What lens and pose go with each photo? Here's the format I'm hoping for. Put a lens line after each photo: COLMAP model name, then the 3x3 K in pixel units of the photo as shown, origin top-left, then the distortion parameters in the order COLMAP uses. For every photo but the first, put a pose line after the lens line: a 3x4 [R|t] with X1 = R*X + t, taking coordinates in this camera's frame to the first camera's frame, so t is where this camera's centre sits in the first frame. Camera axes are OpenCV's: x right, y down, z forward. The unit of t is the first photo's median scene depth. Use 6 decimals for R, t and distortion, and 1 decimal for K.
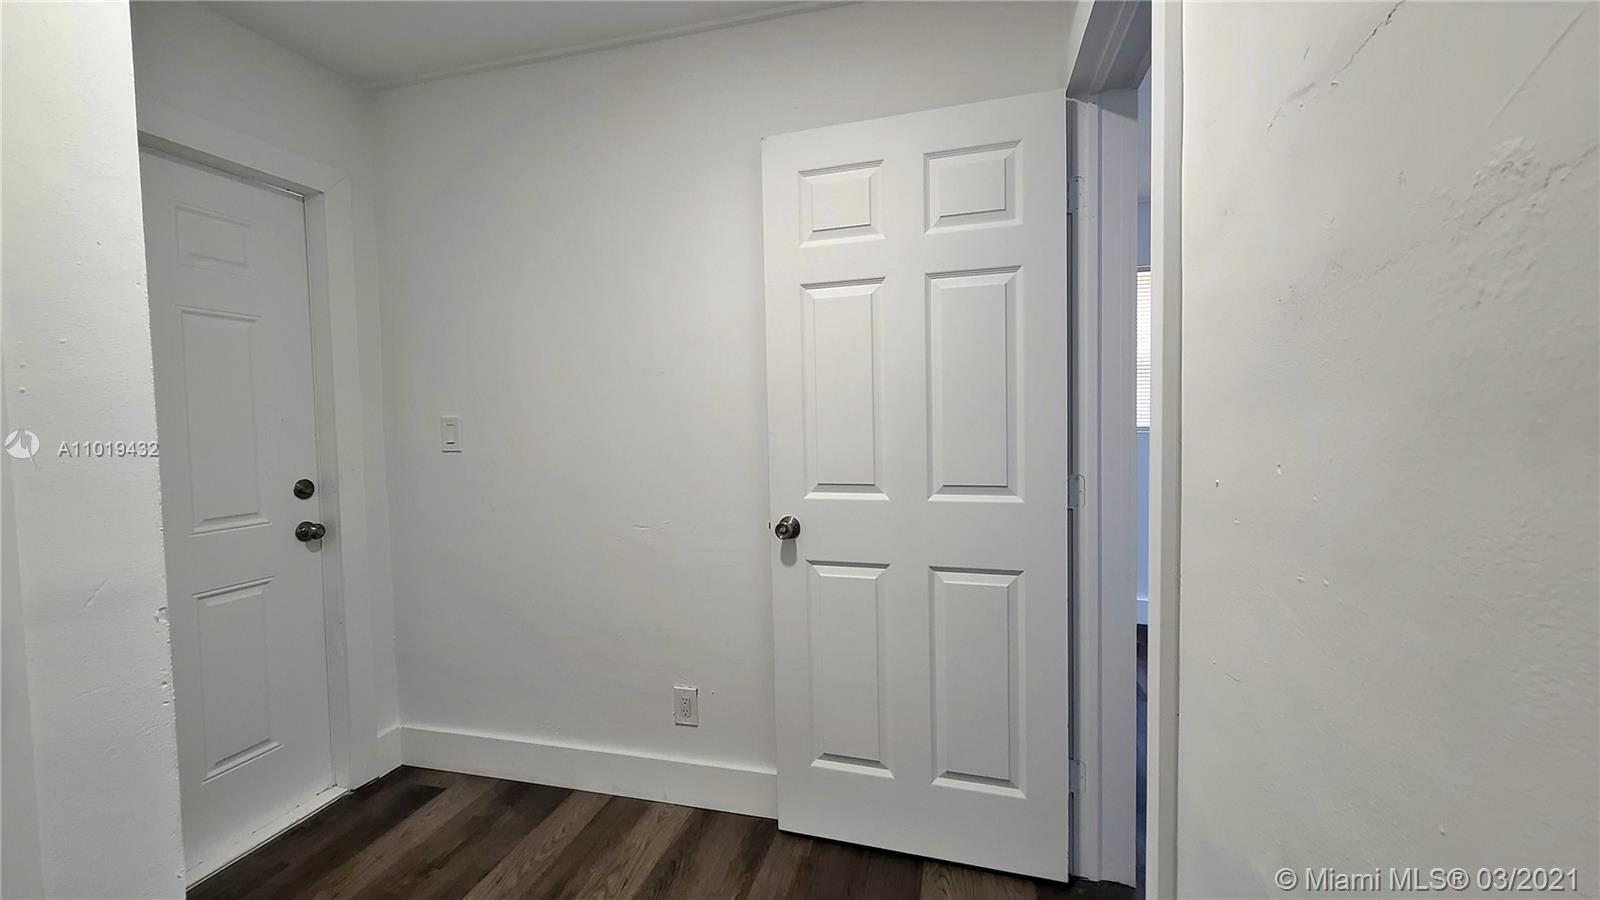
lens RADIAL K [[658.4, 0, 795.3], [0, 658.4, 446.9], [0, 0, 1]] dist [0.001633, 0.000043]
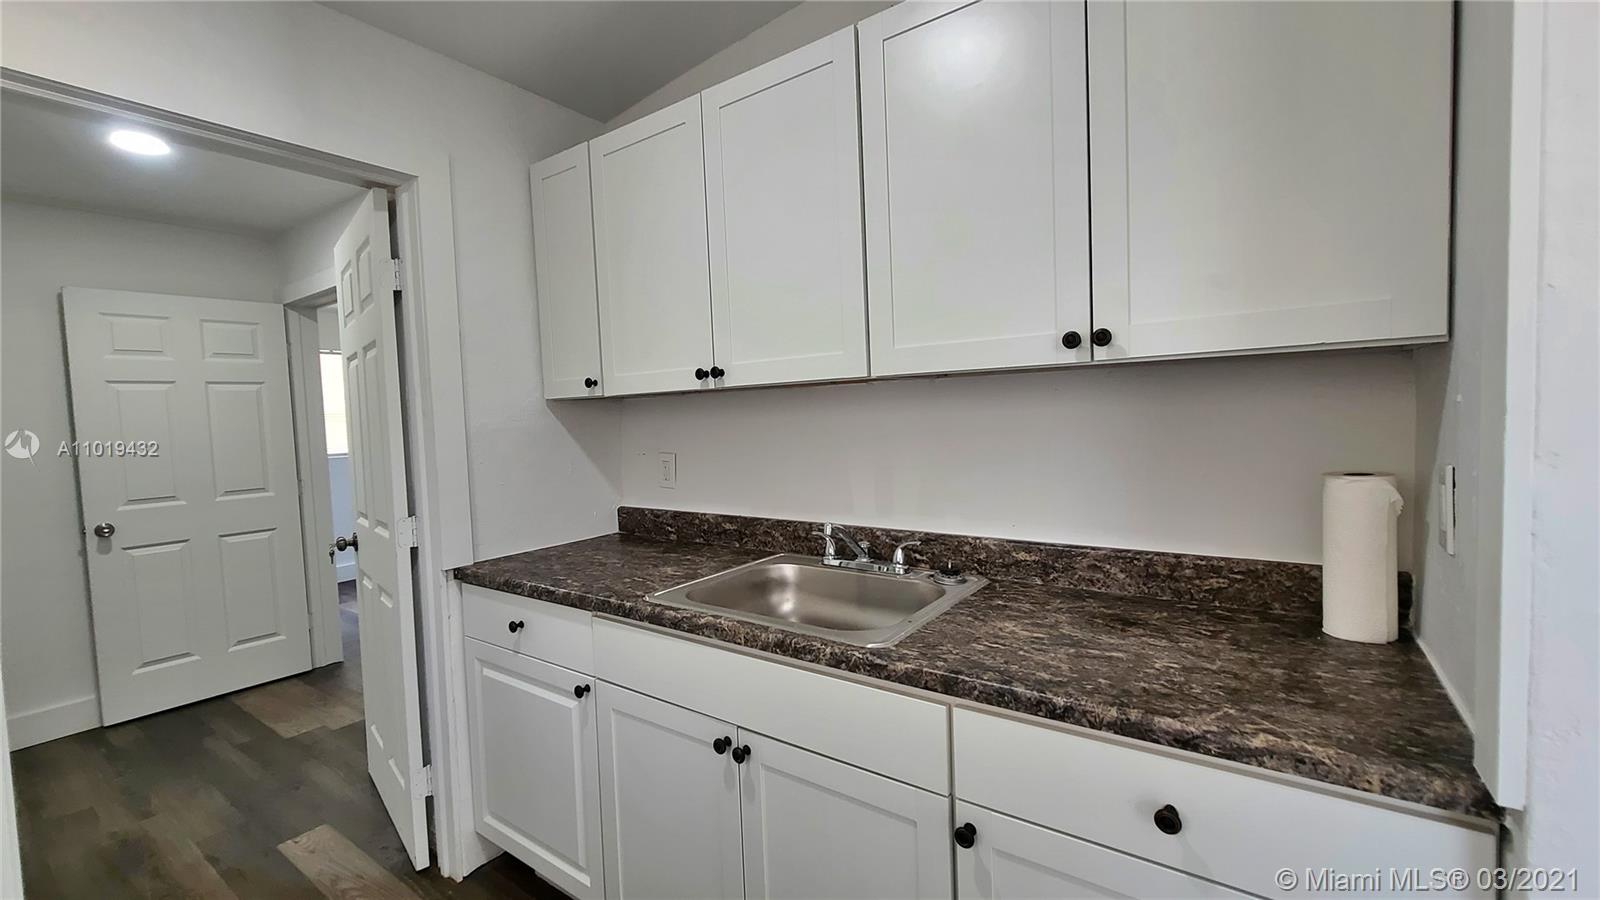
lens RADIAL K [[658.4, 0, 795.3], [0, 658.4, 446.9], [0, 0, 1]] dist [0.001633, 0.000043]
pose [[0.355530, -0.038519, 0.933871, -0.944278], [0.077964, 0.996891, 0.011437, 0.035362], [-0.931408, 0.068742, 0.357428, -1.205677]]
